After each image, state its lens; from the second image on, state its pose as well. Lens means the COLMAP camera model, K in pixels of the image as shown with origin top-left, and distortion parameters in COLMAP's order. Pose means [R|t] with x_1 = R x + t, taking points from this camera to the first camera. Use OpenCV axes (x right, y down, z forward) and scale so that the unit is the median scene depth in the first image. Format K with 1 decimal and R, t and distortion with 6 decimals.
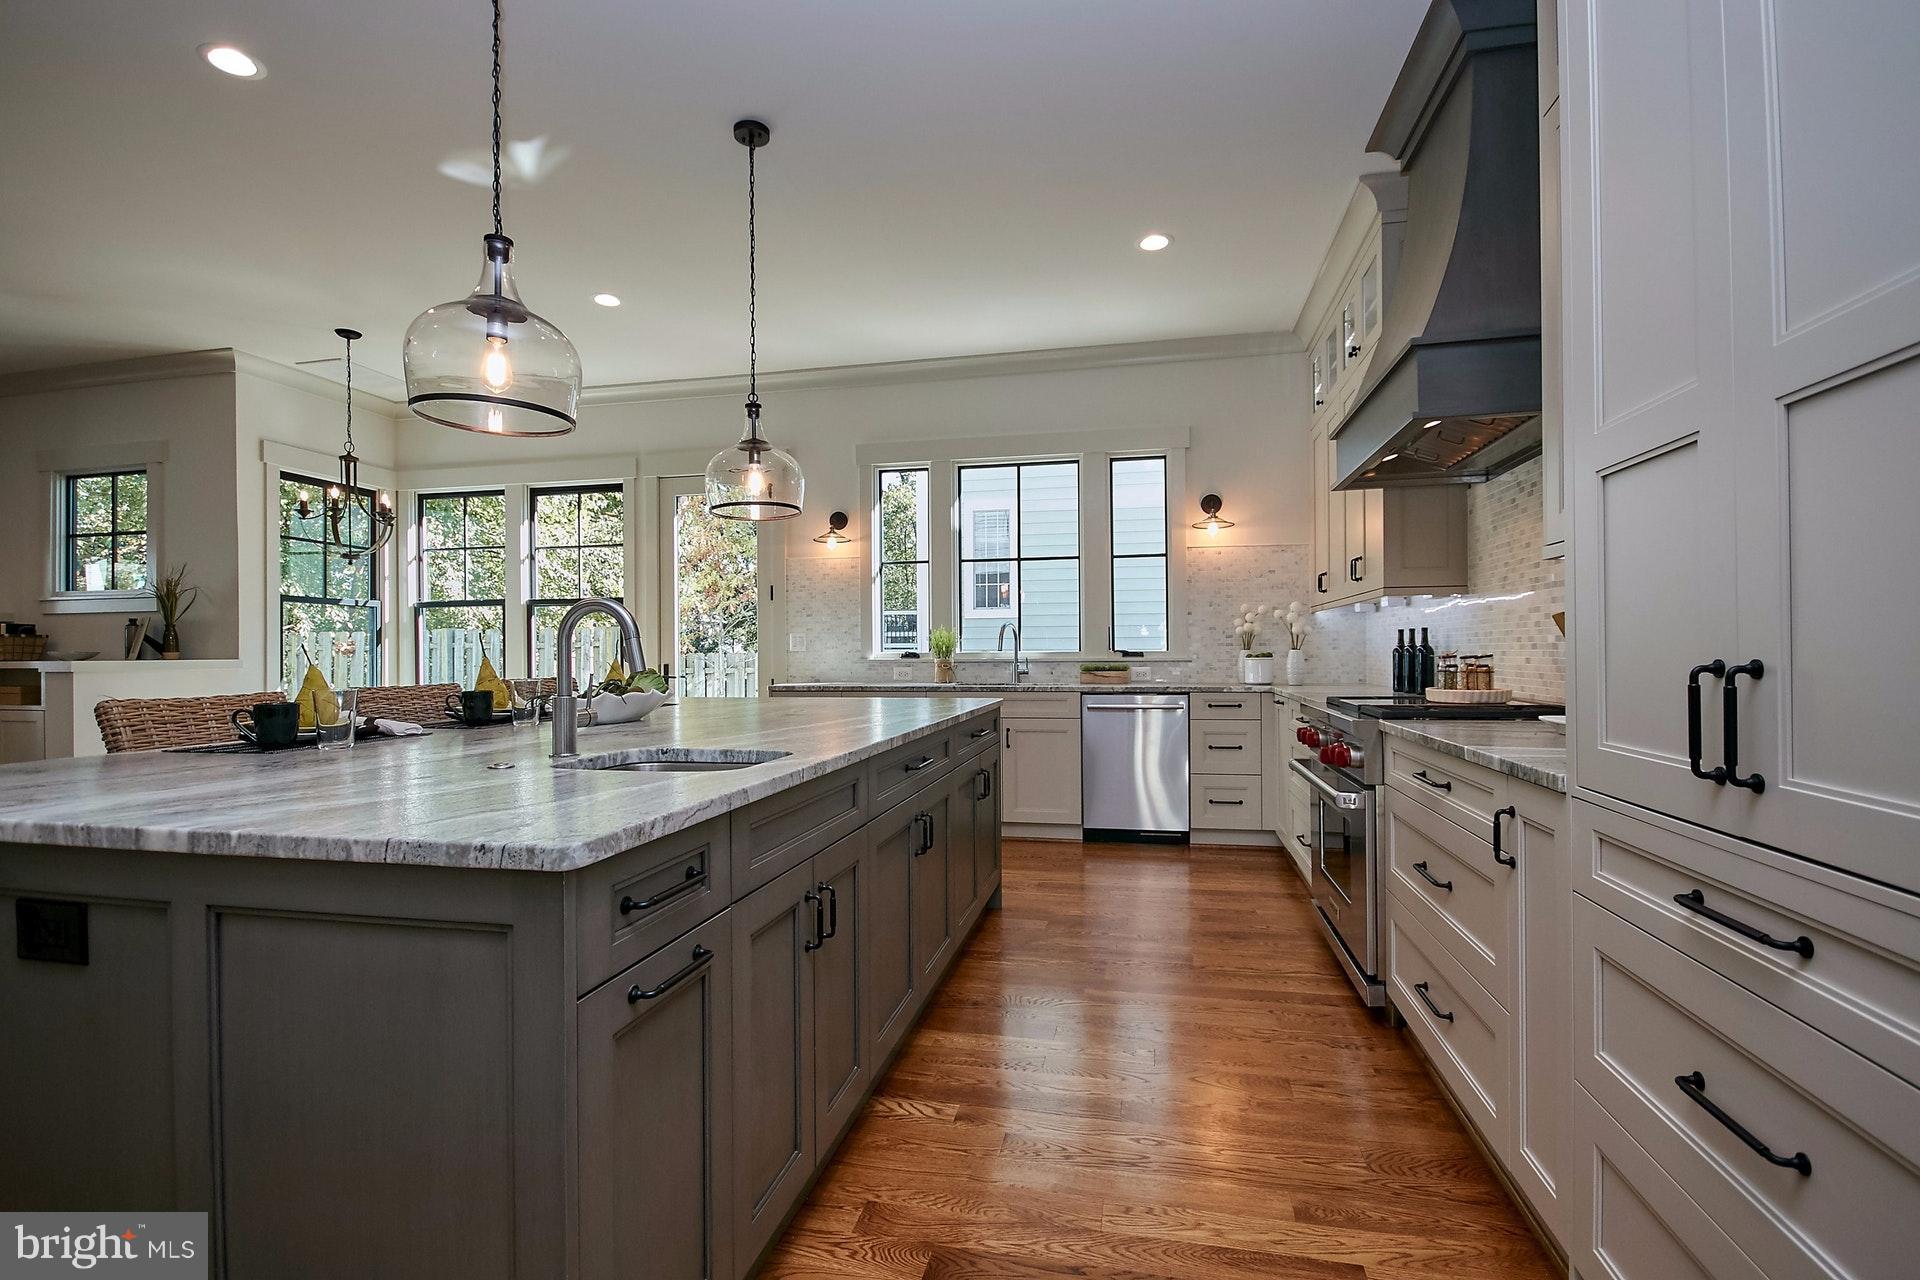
lens RADIAL K [[886.9, 0, 961.3], [0, 886.9, 652.5], [0, 0, 1]] dist [0.007611, -0.008968]
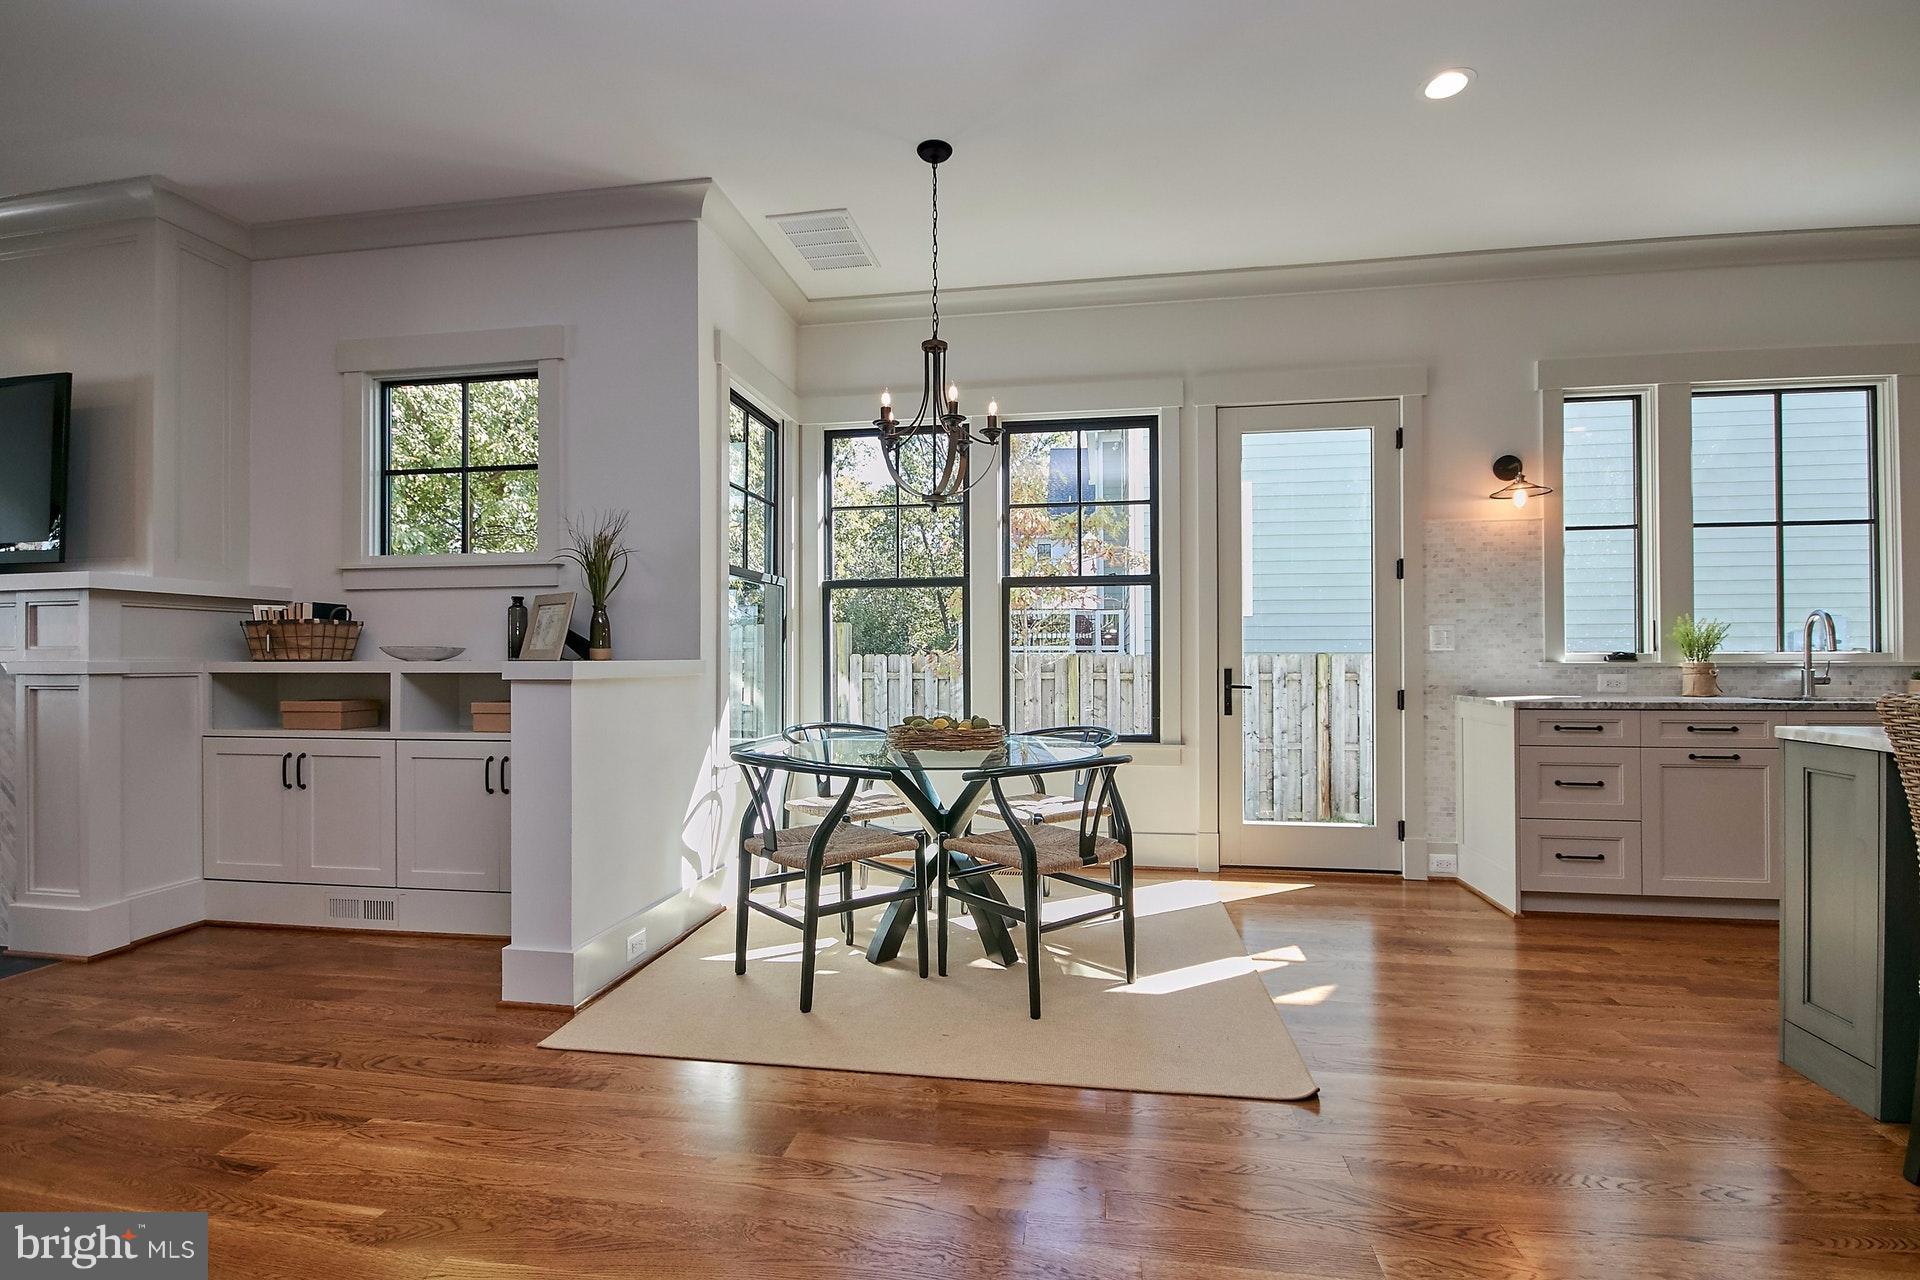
lens RADIAL K [[886.9, 0, 967.7], [0, 886.9, 651.4], [0, 0, 1]] dist [0.007611, -0.008968]
pose [[0.998556, 0.004063, 0.053571, -0.673694], [-0.003690, 0.999968, -0.007054, 0.005742], [-0.053598, 0.006846, 0.998539, 0.350125]]
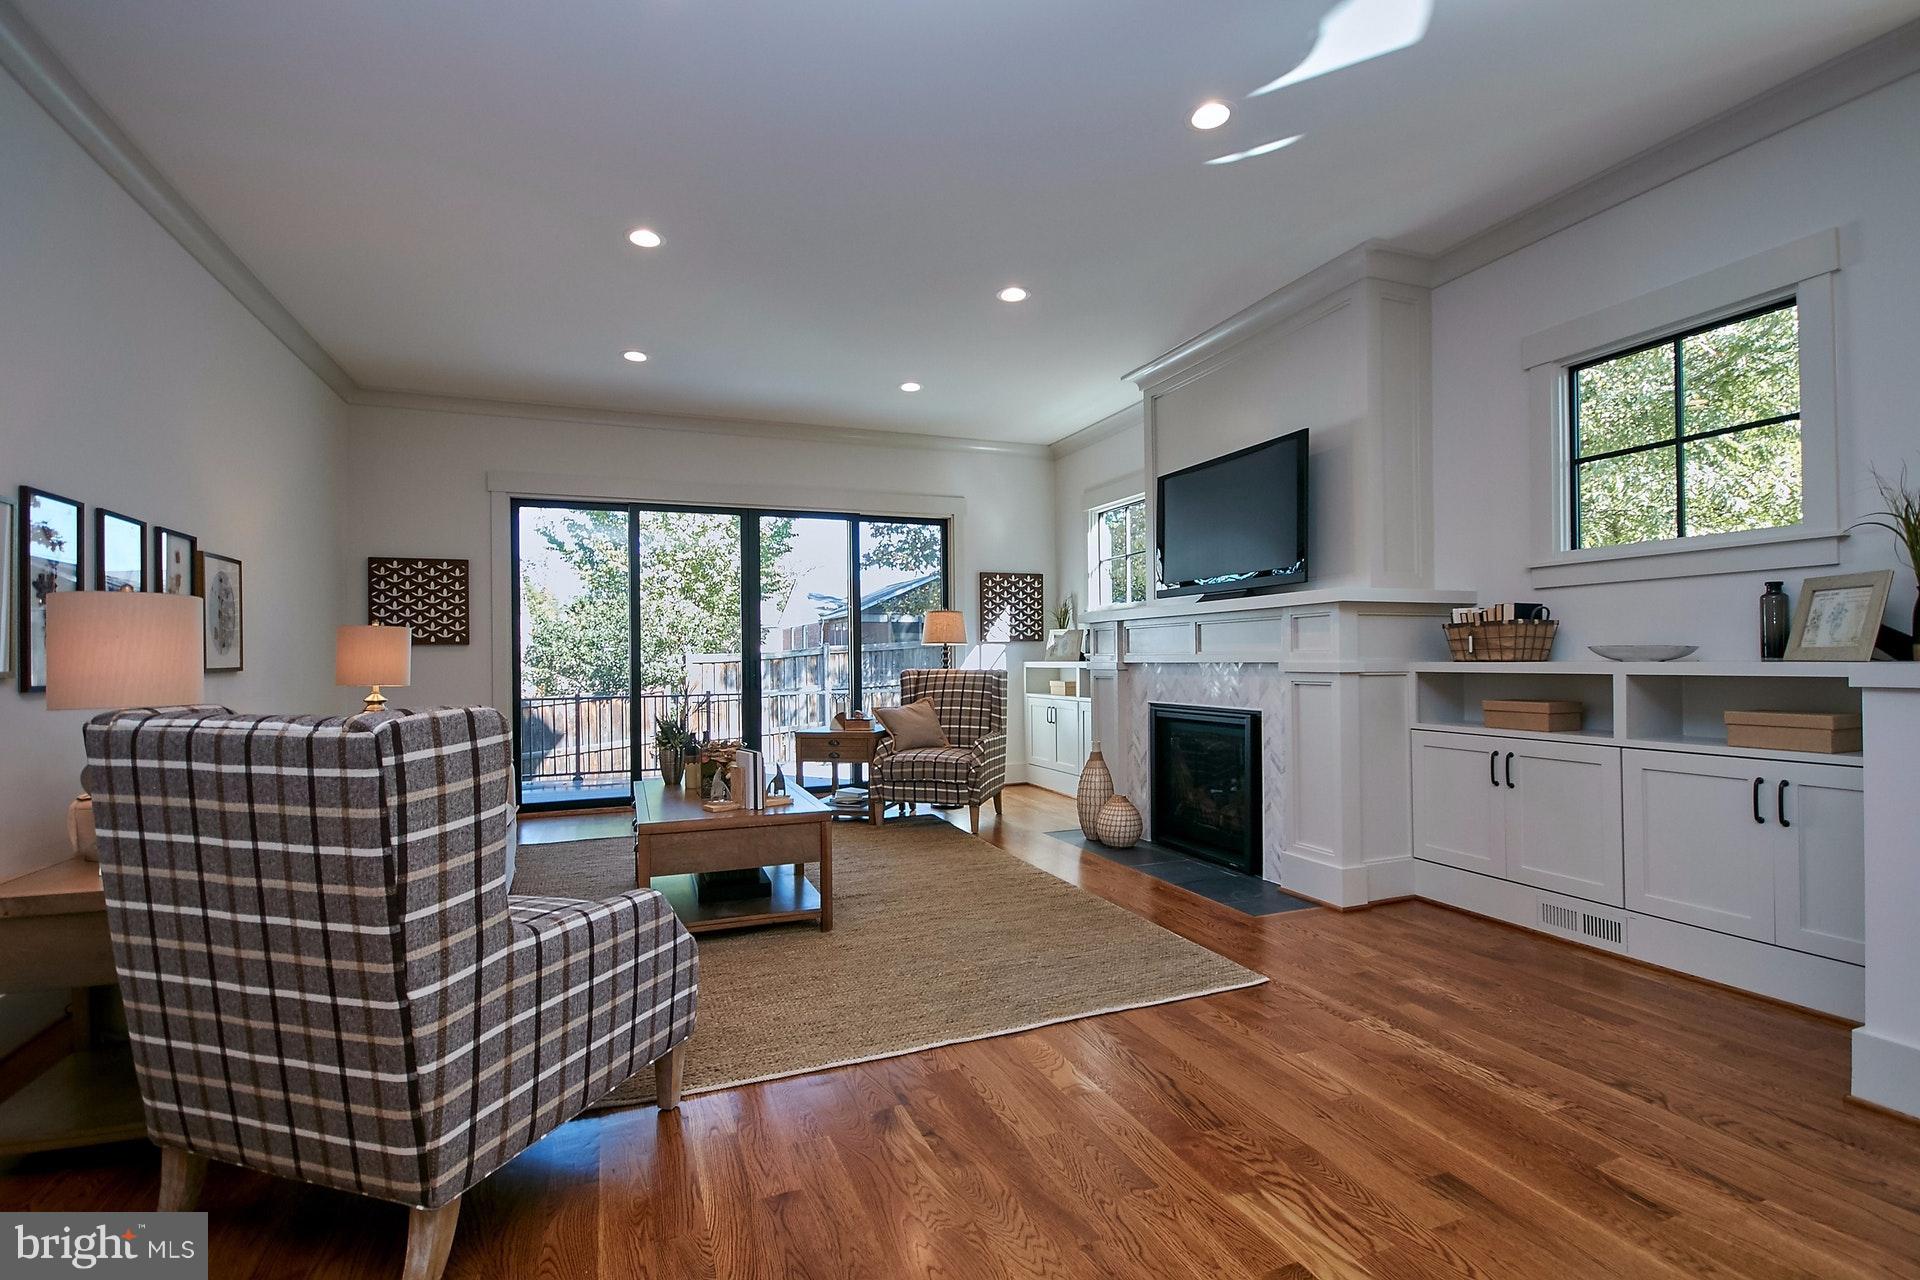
lens RADIAL K [[886.9, 0, 948.7], [0, 886.9, 652.1], [0, 0, 1]] dist [0.007611, -0.008968]
pose [[0.550150, -0.004904, -0.835051, -0.805689], [0.004636, 0.999985, -0.002819, 0.002898], [0.835053, -0.002321, 0.550165, 0.316836]]
